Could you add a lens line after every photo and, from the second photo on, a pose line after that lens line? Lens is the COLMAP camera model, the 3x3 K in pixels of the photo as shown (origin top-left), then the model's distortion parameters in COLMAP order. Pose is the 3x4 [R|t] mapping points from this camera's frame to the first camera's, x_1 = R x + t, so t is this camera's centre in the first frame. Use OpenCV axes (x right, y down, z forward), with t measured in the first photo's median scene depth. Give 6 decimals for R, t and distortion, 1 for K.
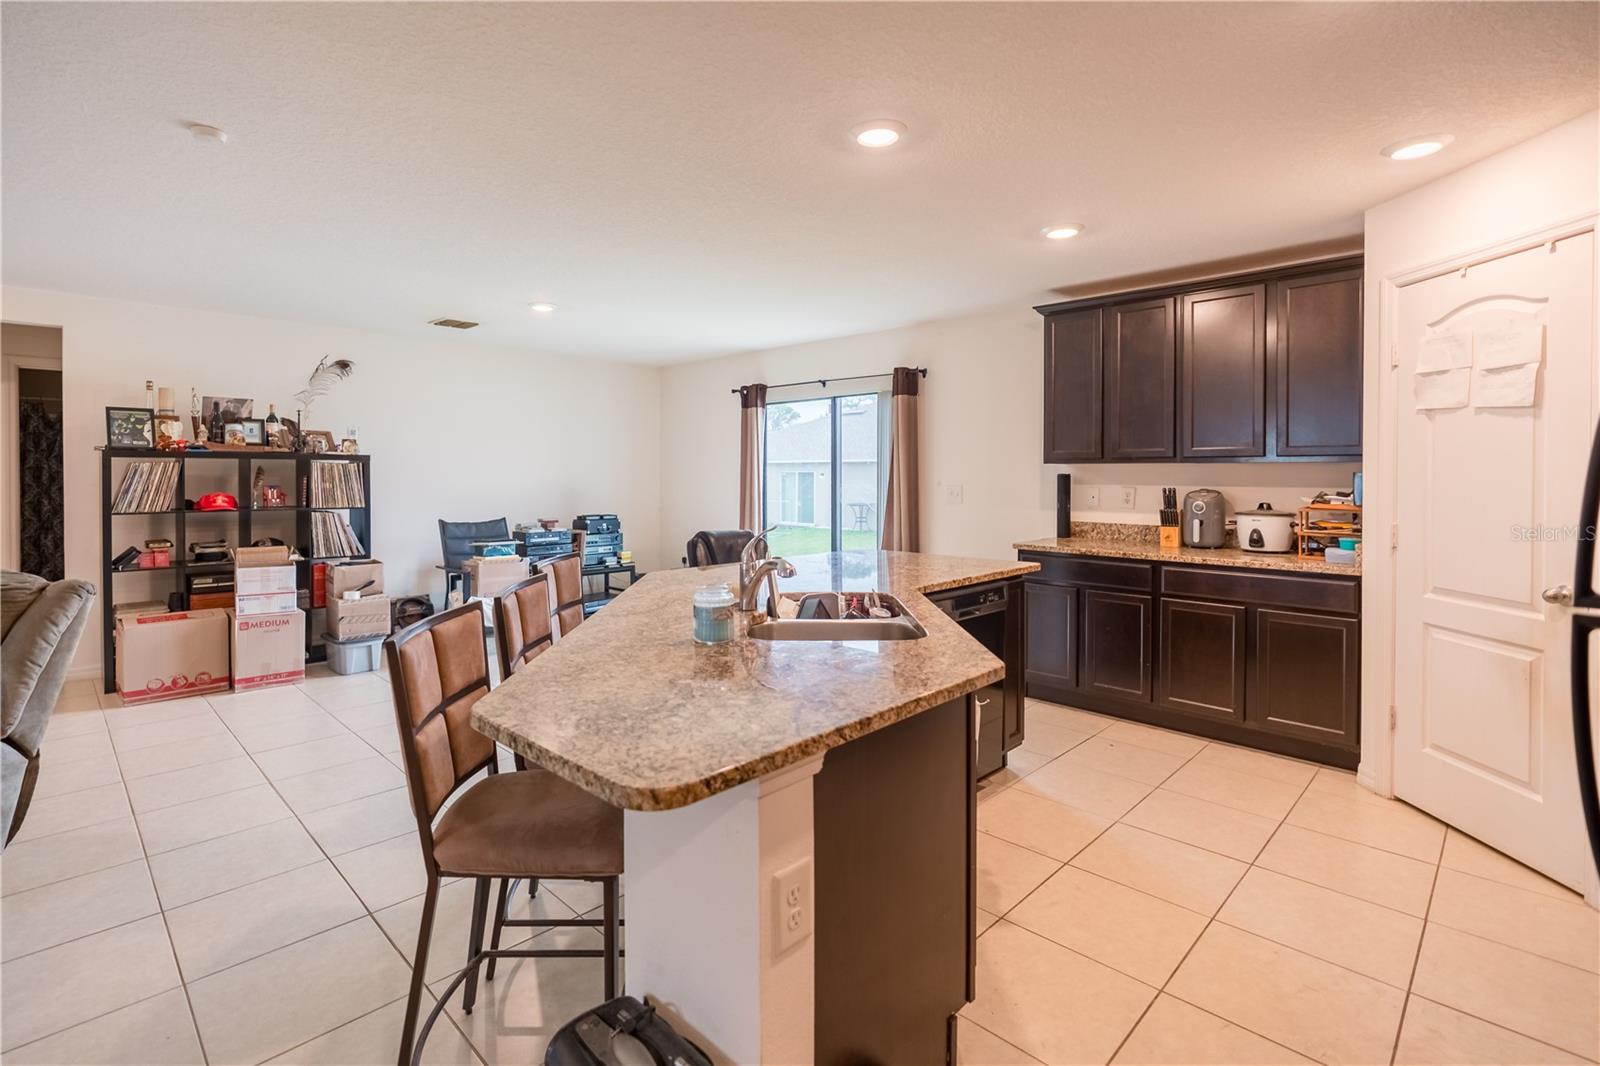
lens RADIAL K [[755.4, 0, 770.0], [0, 755.4, 480.6], [0, 0, 1]] dist [-0.014566, 0.007315]
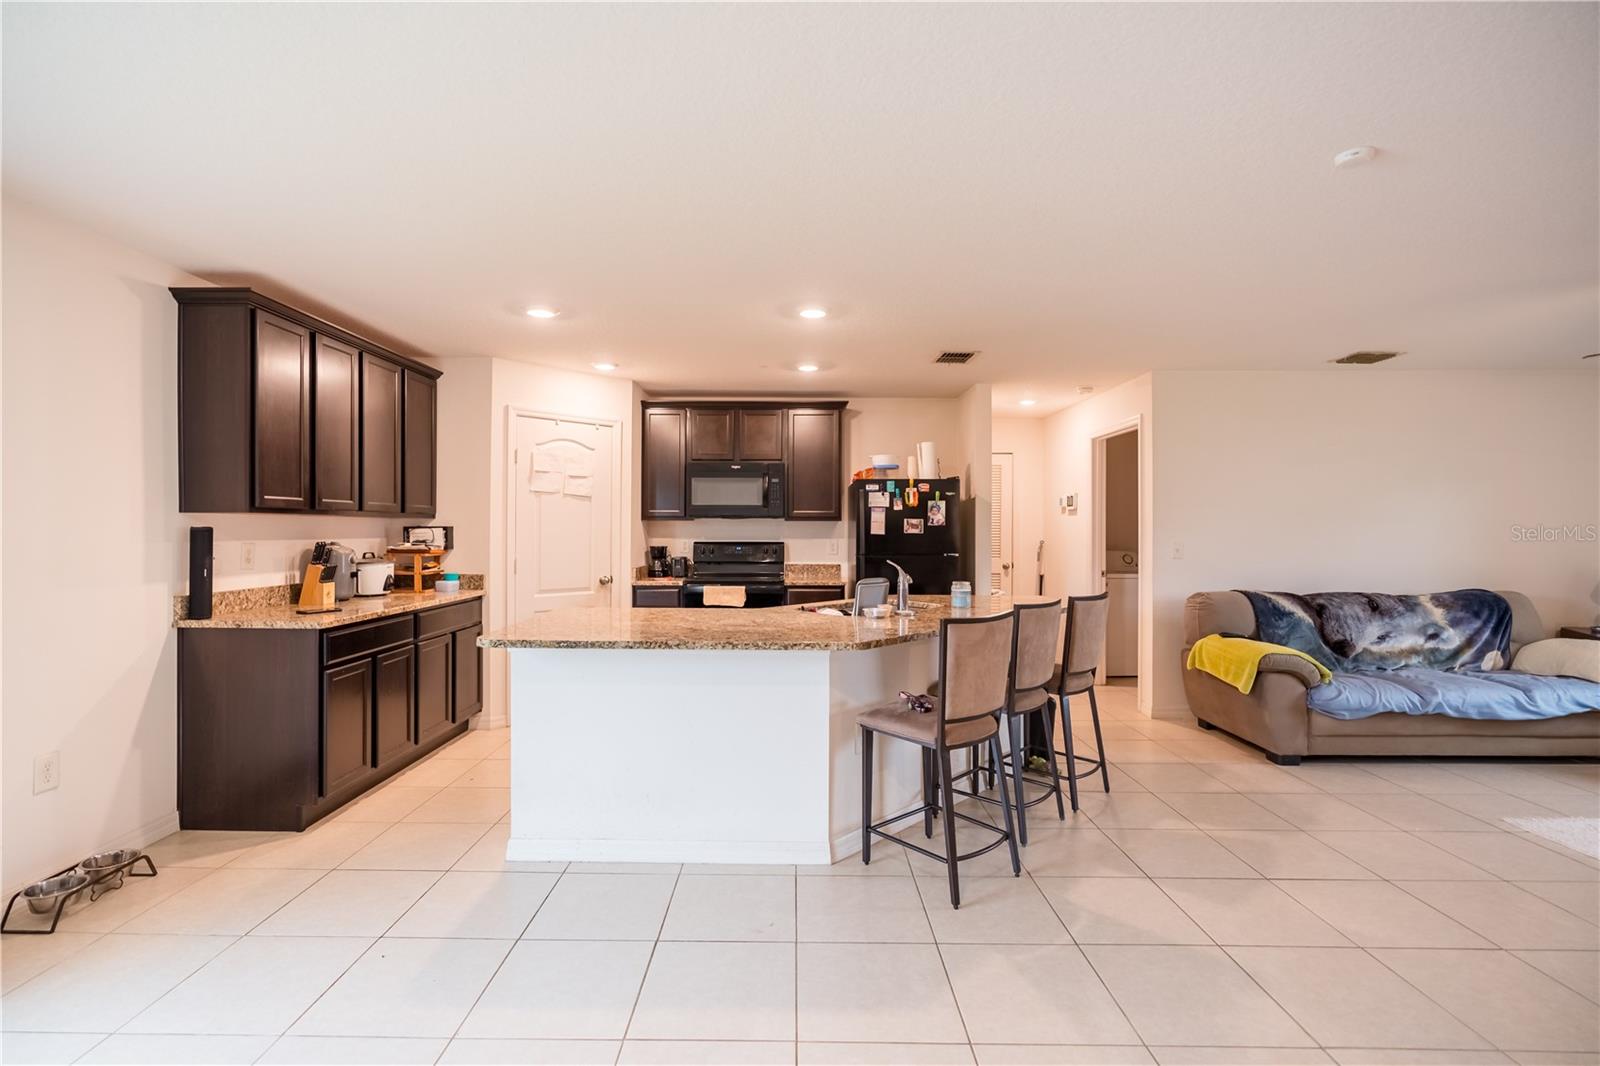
lens RADIAL K [[718.0, 0, 785.5], [0, 718.0, 530.8], [0, 0, 1]] dist [-0.012865, 0.006231]
pose [[-0.702603, -0.005599, 0.711560, -0.449451], [0.002214, 0.999947, 0.010054, -0.010122], [-0.711579, 0.008639, -0.702553, 1.069251]]
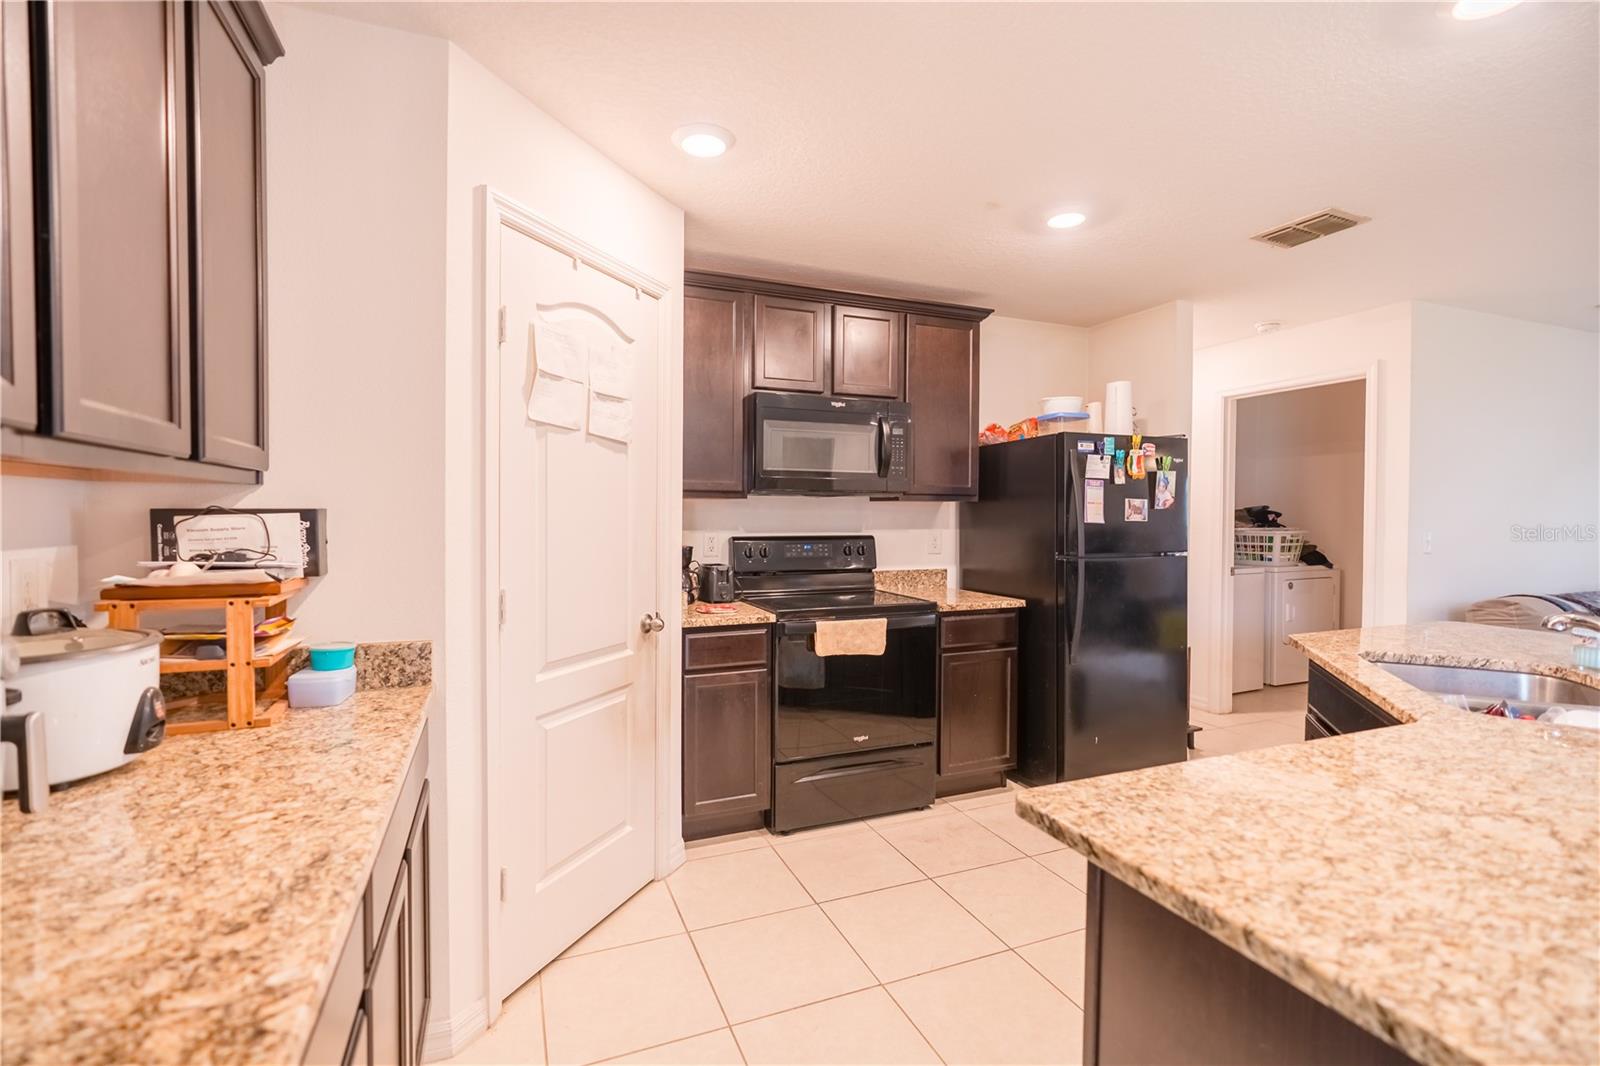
lens RADIAL K [[718.0, 0, 785.5], [0, 718.0, 530.8], [0, 0, 1]] dist [-0.012865, 0.006231]
pose [[-0.920242, -0.015089, 0.391060, 0.233973], [-0.001846, 0.999413, 0.034220, -0.008825], [-0.391346, 0.030768, -0.919729, 0.930663]]
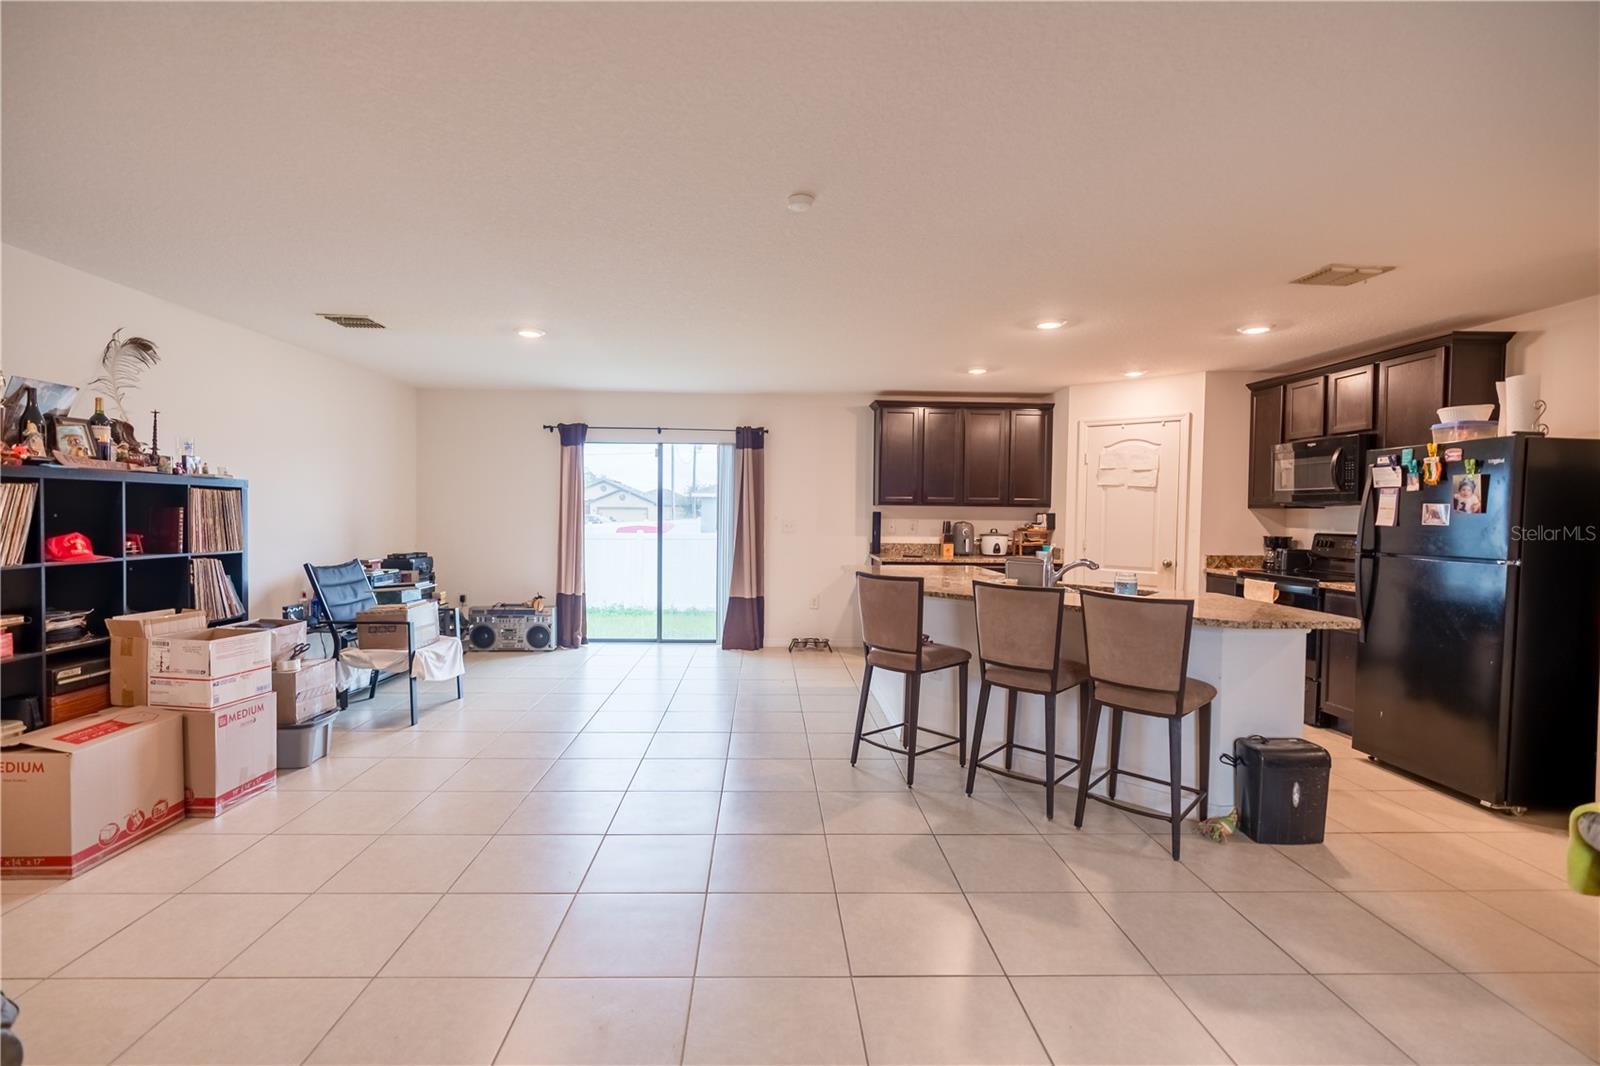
lens RADIAL K [[718.0, 0, 785.5], [0, 718.0, 530.8], [0, 0, 1]] dist [-0.012865, 0.006231]
pose [[0.681003, -0.013525, 0.732155, -0.784320], [-0.004781, 0.999726, 0.022915, -0.002773], [-0.732265, -0.019106, 0.680752, 0.150324]]
